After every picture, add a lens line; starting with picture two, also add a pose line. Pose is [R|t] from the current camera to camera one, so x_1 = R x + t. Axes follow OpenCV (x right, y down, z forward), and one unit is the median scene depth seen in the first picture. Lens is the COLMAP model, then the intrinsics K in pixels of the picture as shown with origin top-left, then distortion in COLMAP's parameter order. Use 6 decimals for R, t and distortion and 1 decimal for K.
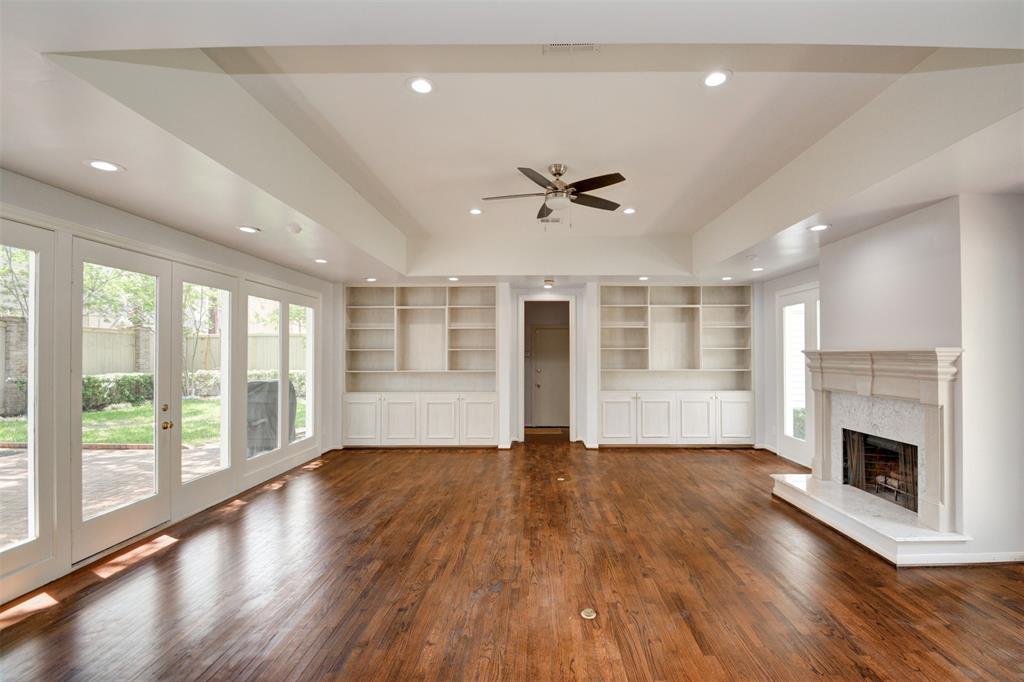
lens RADIAL K [[444.1, 0, 533.6], [0, 444.1, 353.5], [0, 0, 1]] dist [-0.000311, -0.000011]
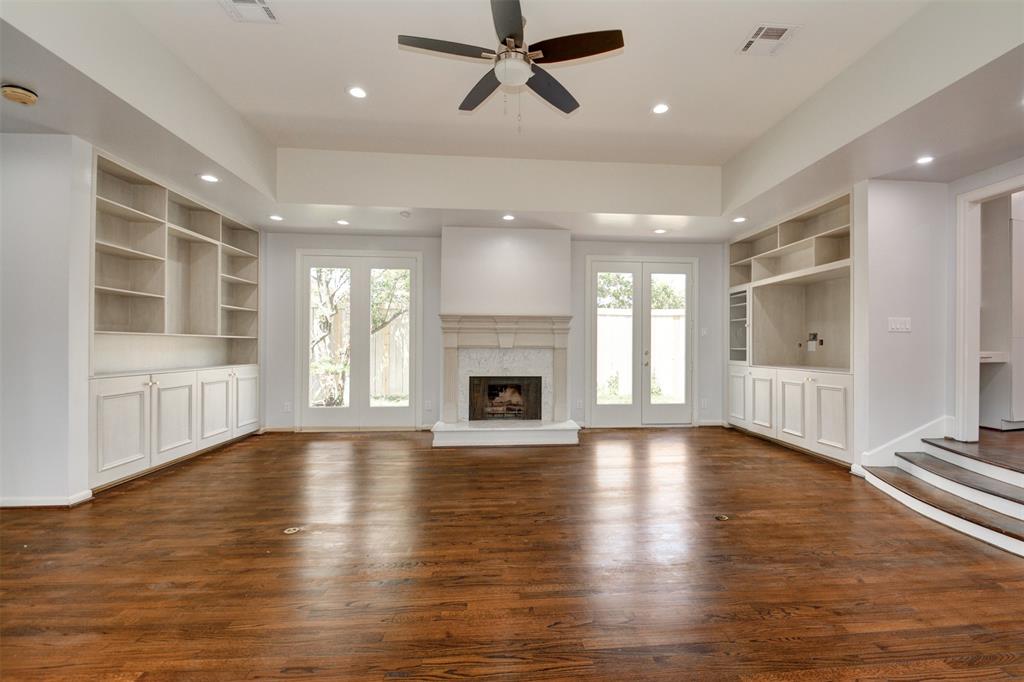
lens RADIAL K [[454.8, 0, 525.8], [0, 454.8, 342.4], [0, 0, 1]] dist [0.003595, -0.010796]
pose [[-0.088398, 0.010521, 0.996030, -0.607324], [-0.004721, 0.999929, -0.010981, 0.086446], [-0.996074, -0.005673, -0.088342, 0.963201]]
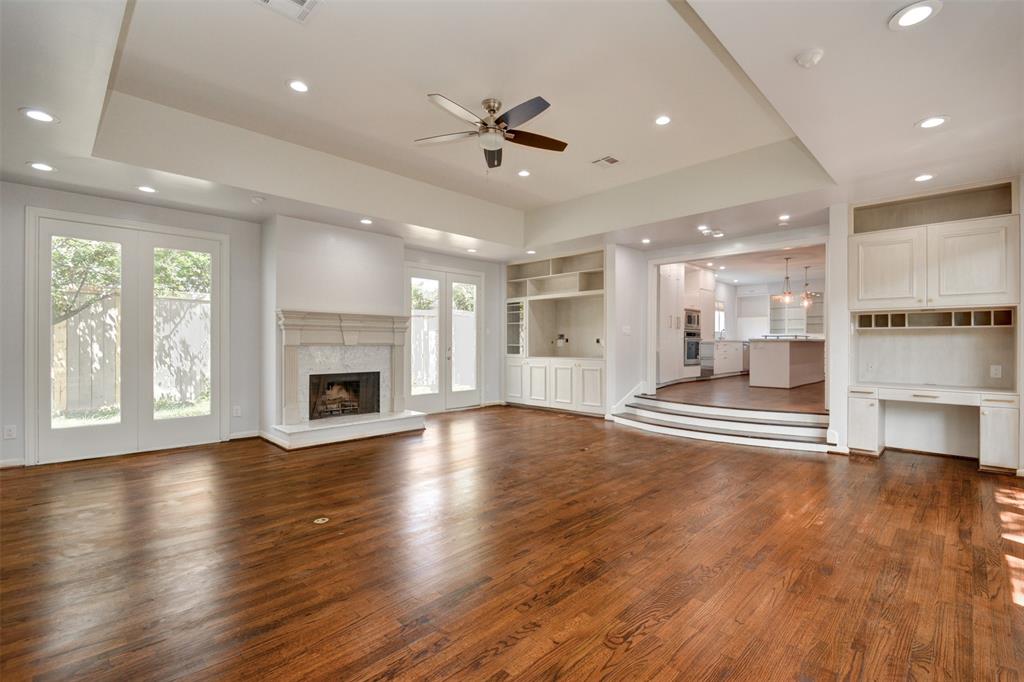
lens RADIAL K [[454.8, 0, 539.9], [0, 454.8, 345.1], [0, 0, 1]] dist [0.003595, -0.010796]
pose [[-0.730294, -0.000638, 0.683133, -0.630894], [-0.000130, 1.000000, 0.000795, 0.086186], [-0.683133, 0.000492, -0.730293, 1.518102]]
